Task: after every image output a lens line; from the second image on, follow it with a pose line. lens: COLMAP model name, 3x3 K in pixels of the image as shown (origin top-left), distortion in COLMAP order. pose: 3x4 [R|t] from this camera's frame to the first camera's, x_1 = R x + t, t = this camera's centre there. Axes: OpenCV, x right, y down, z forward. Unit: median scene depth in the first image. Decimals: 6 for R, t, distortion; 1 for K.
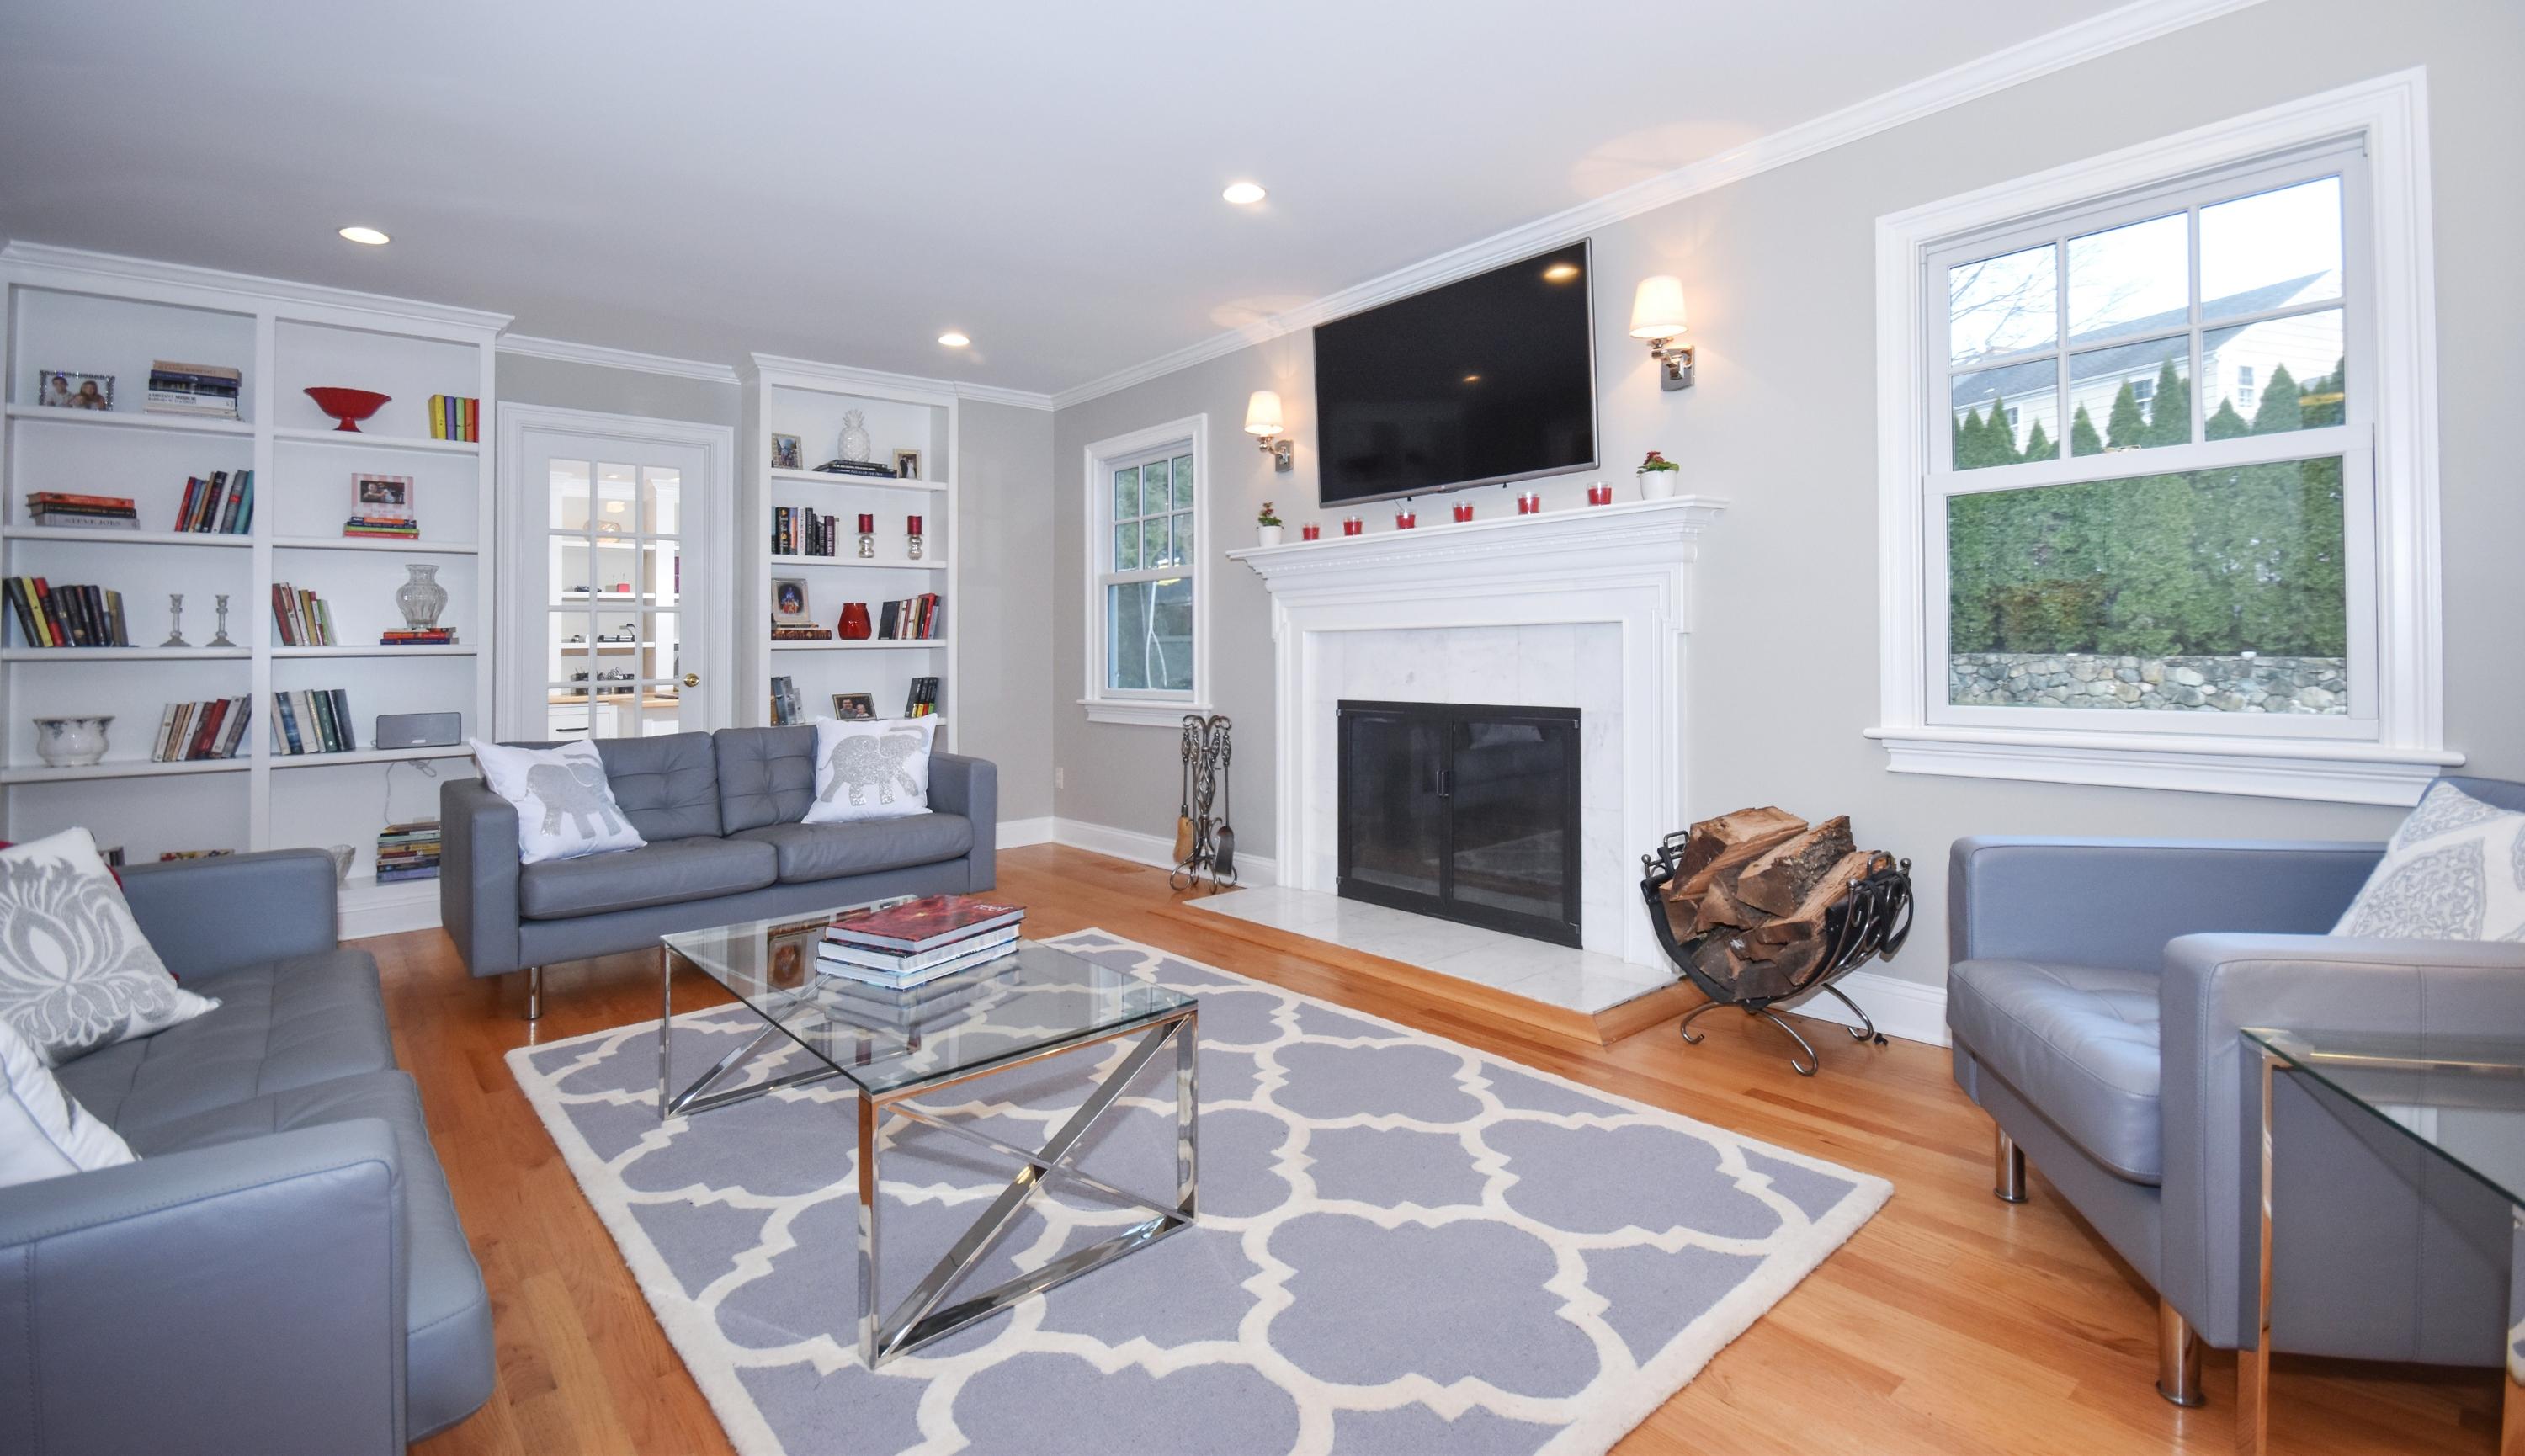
lens RADIAL K [[1122.0, 0, 1223.6], [0, 1122.0, 632.8], [0, 0, 1]] dist [0.001089, -0.000995]
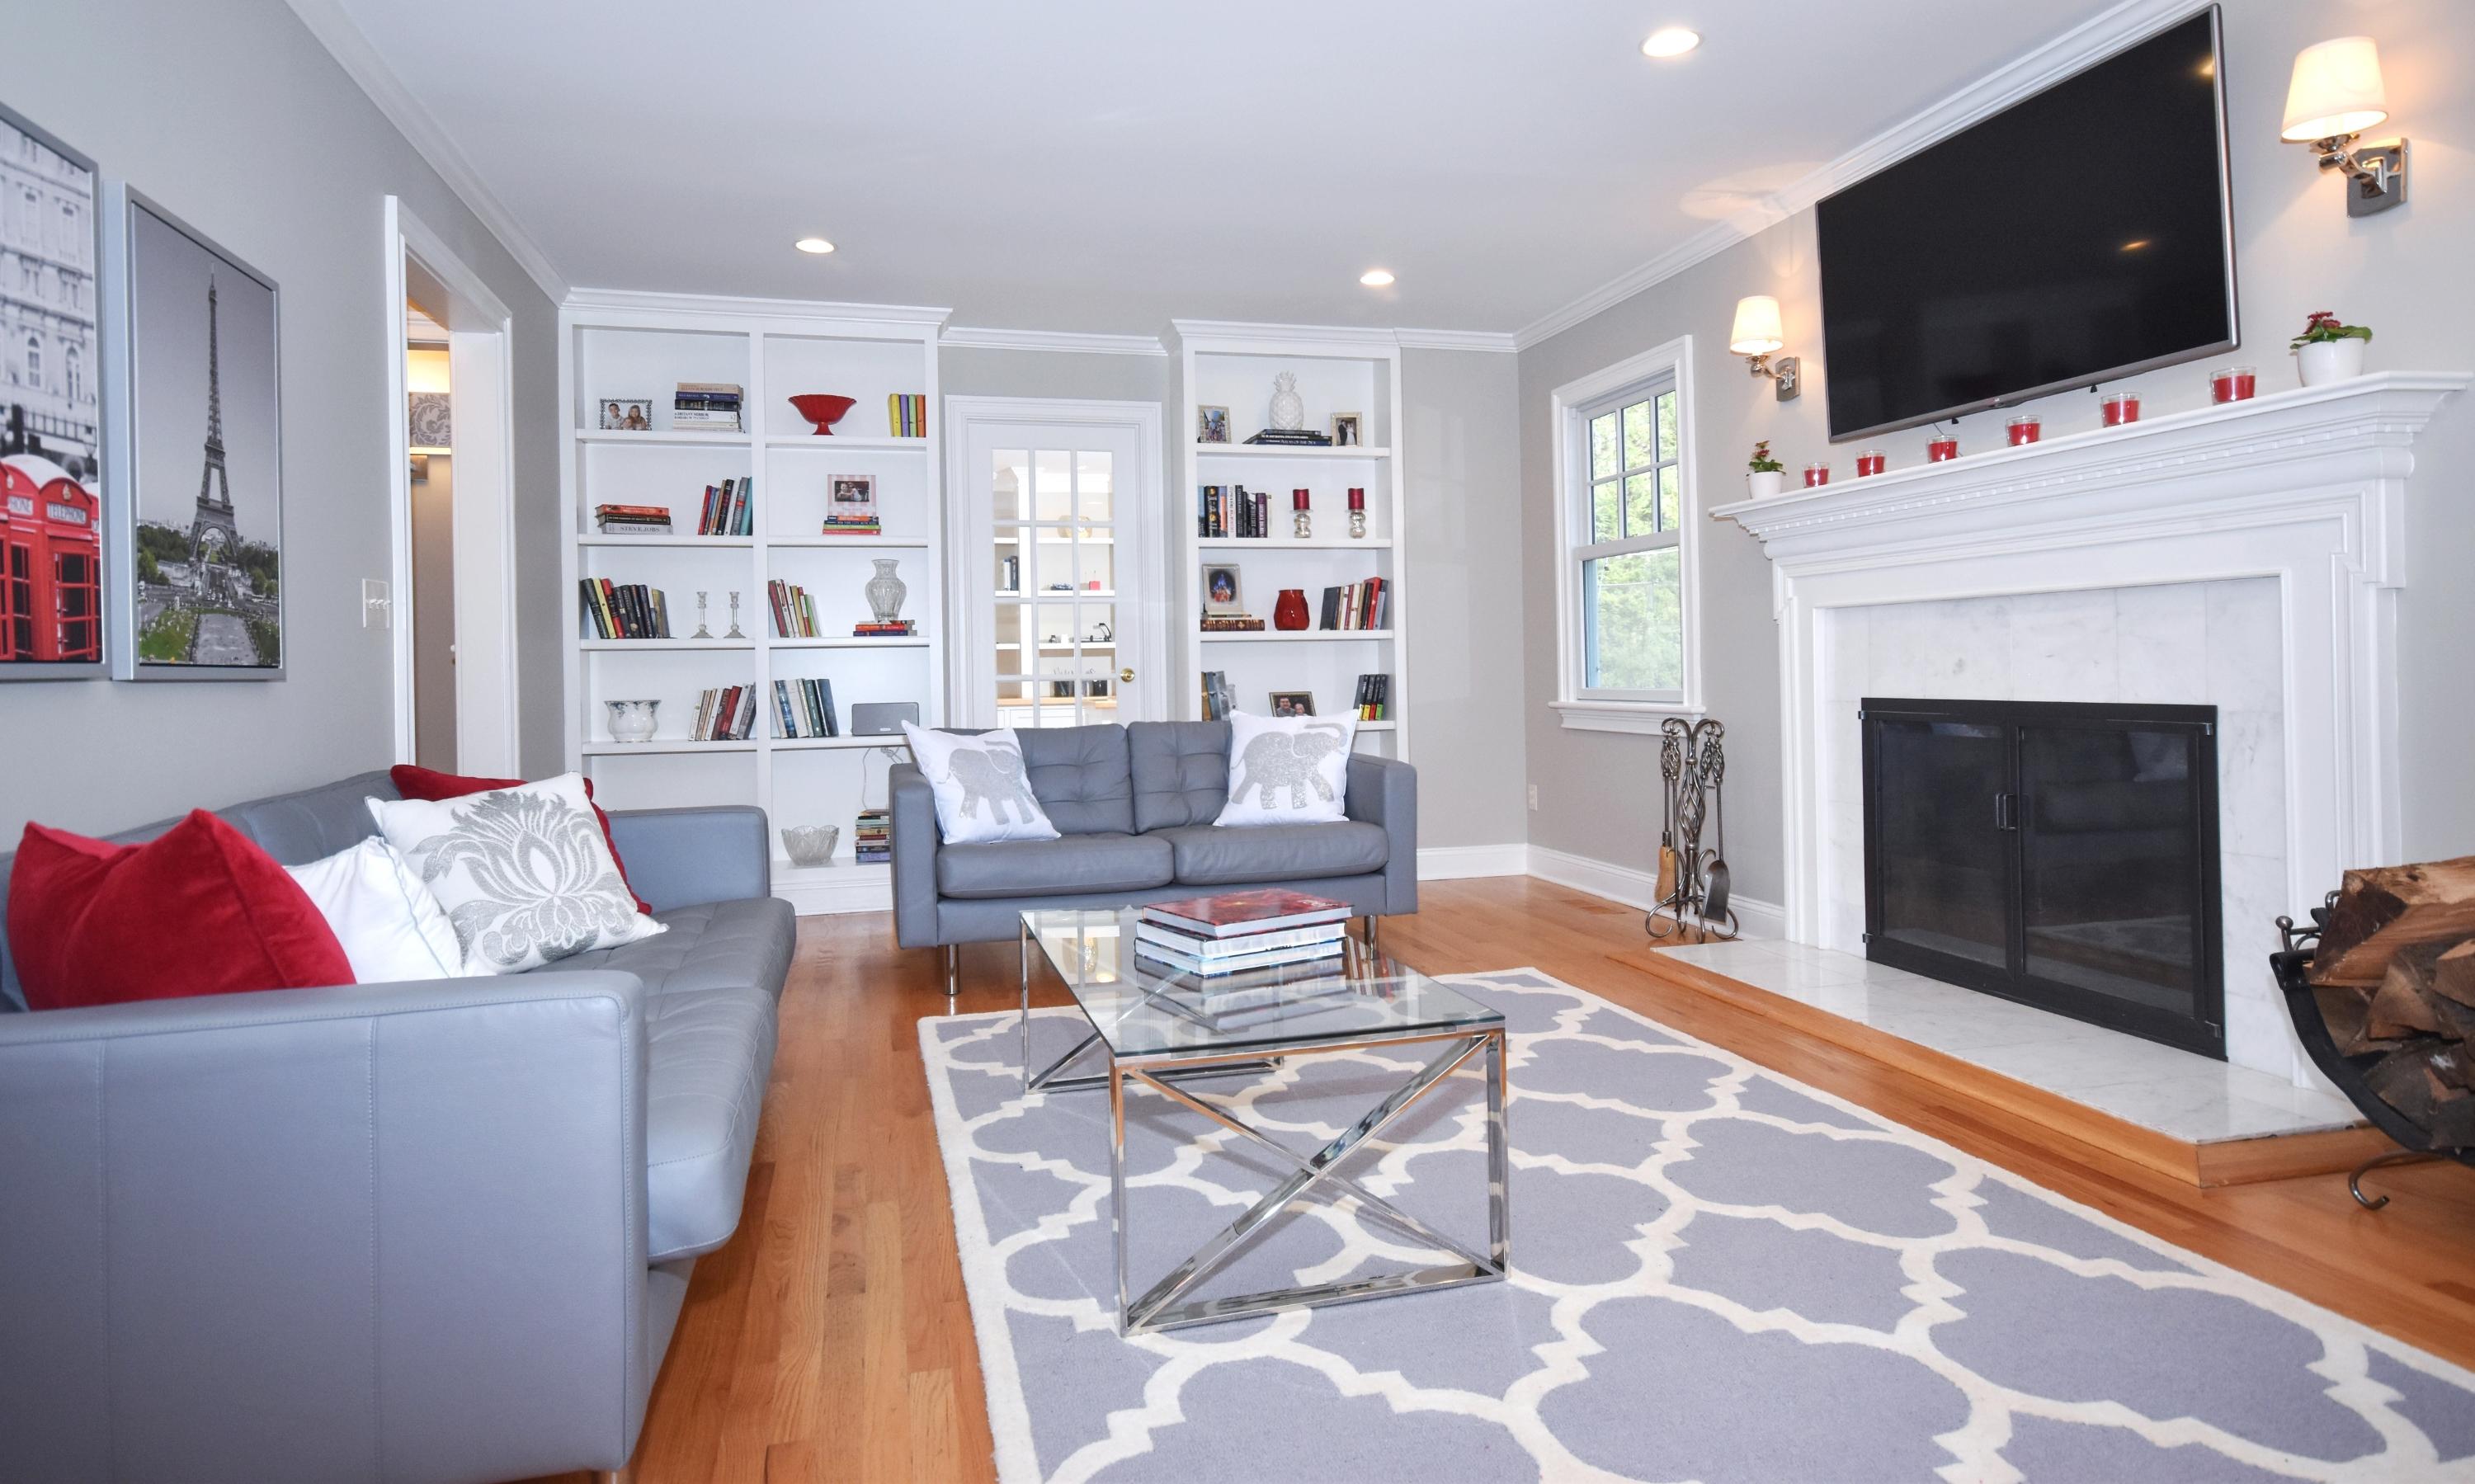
lens RADIAL K [[1380.3, 0, 1237.5], [0, 1380.3, 676.3], [0, 0, 1]] dist [0.003086, 0.021891]
pose [[0.903023, 0.001212, -0.429590, 0.139380], [0.008597, 0.999745, 0.020892, 0.025379], [0.429506, -0.022560, 0.902782, -0.016595]]
